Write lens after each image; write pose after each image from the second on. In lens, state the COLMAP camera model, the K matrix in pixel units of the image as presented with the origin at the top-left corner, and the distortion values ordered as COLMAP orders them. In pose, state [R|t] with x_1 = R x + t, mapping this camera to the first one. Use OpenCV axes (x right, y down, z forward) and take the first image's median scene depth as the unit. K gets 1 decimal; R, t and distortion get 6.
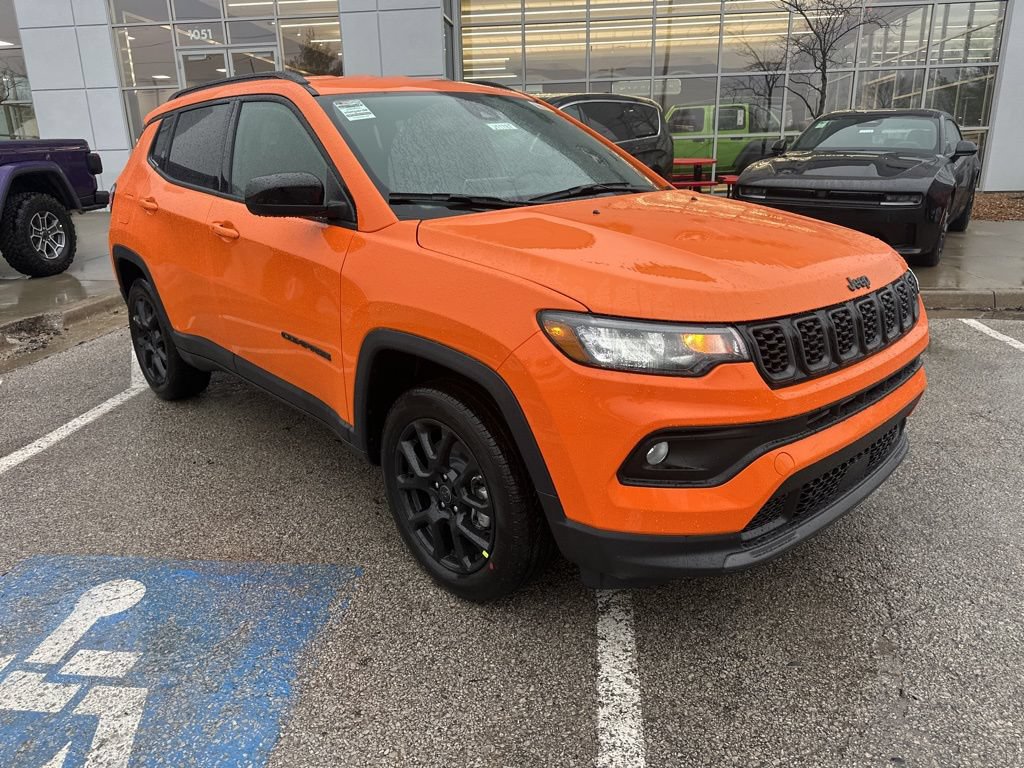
lens RADIAL K [[718.9, 0, 509.2], [0, 718.9, 386.7], [0, 0, 1]] dist [0.031402, -0.036390]
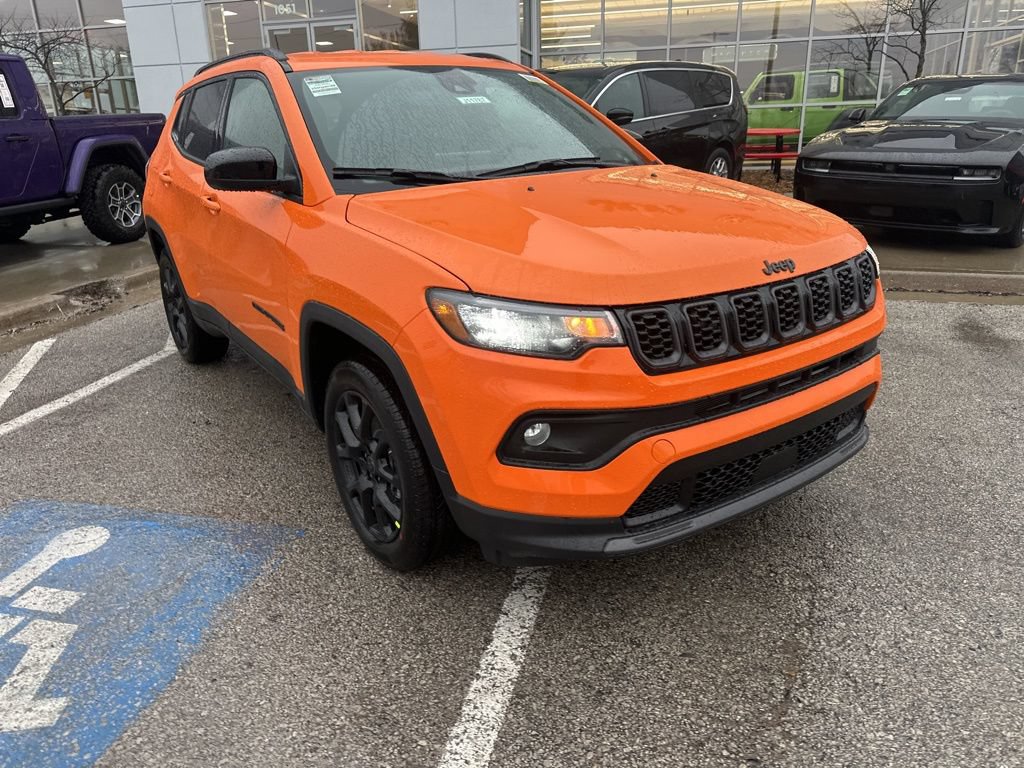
lens RADIAL K [[718.9, 0, 509.2], [0, 718.9, 386.7], [0, 0, 1]] dist [0.031402, -0.036390]
pose [[0.991231, 0.041003, -0.125616, 0.230154], [-0.036376, 0.998580, 0.038909, -0.008838], [0.127034, -0.033999, 0.991316, 0.007818]]
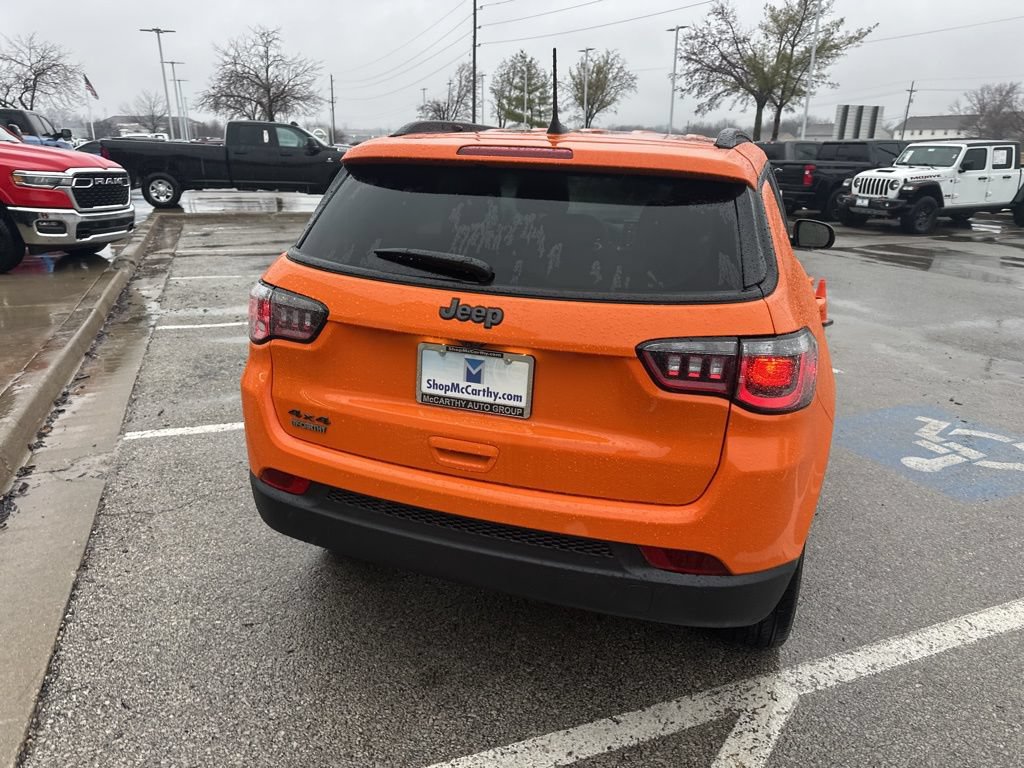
lens RADIAL K [[726.5, 0, 507.5], [0, 726.5, 378.8], [0, 0, 1]] dist [0.028561, -0.032366]
pose [[-0.474664, -0.255356, 0.842311, -1.545234], [0.256297, 0.875418, 0.409823, -0.882218], [-0.842025, 0.410409, -0.350083, 2.430854]]
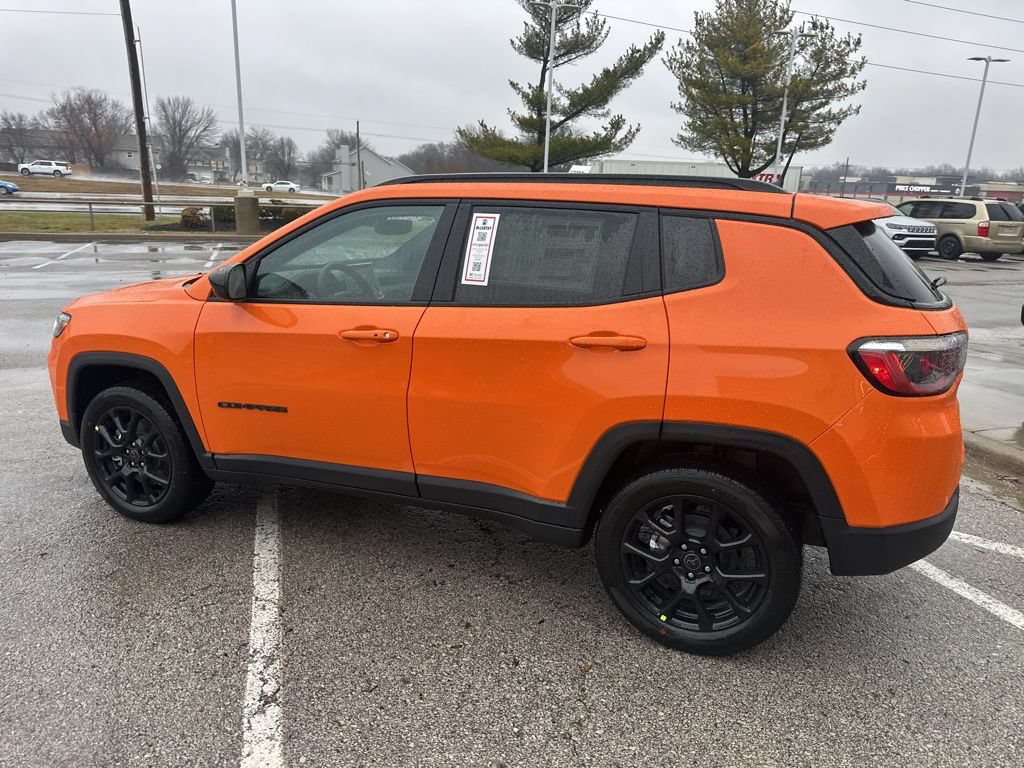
lens RADIAL K [[715.7, 0, 509.2], [0, 715.7, 385.5], [0, 0, 1]] dist [0.045148, -0.050012]
pose [[-0.910592, 0.100944, -0.400789, 0.342568], [-0.136443, 0.841930, 0.522050, -1.064248], [0.390134, 0.530060, -0.752882, 2.863745]]
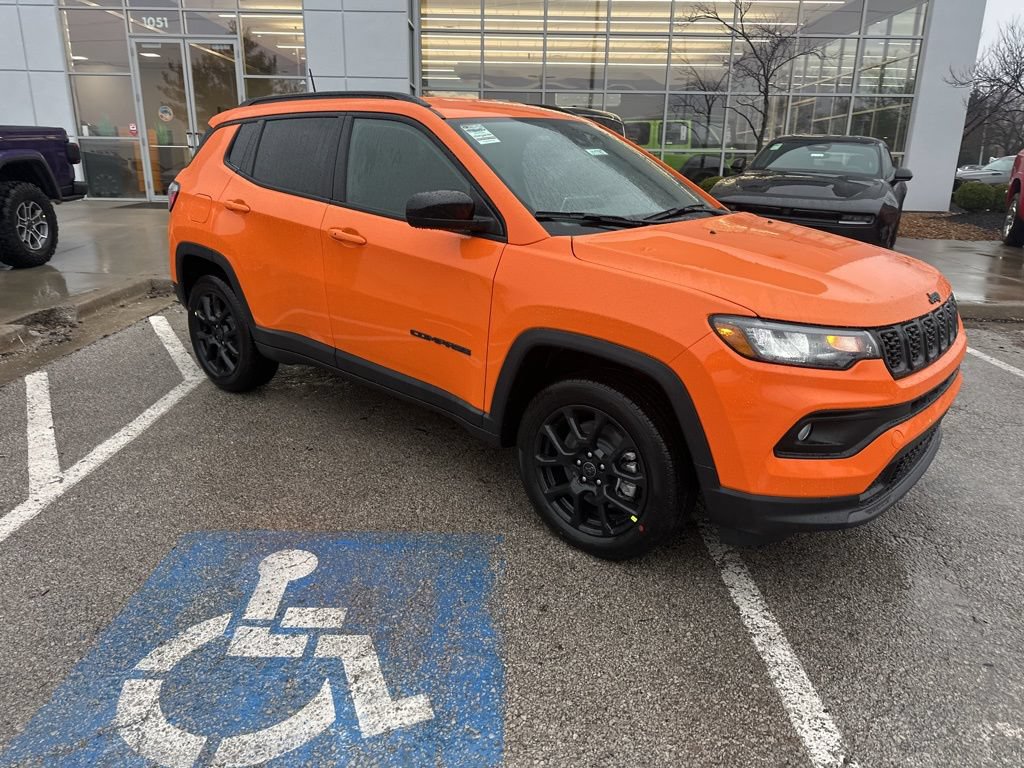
lens RADIAL K [[715.7, 0, 509.2], [0, 715.7, 385.5], [0, 0, 1]] dist [0.045148, -0.050012]
pose [[0.993324, 0.007164, 0.115132, -0.351936], [-0.006978, 0.999974, -0.002020, 0.015158], [-0.115144, 0.001203, 0.993348, -0.146083]]
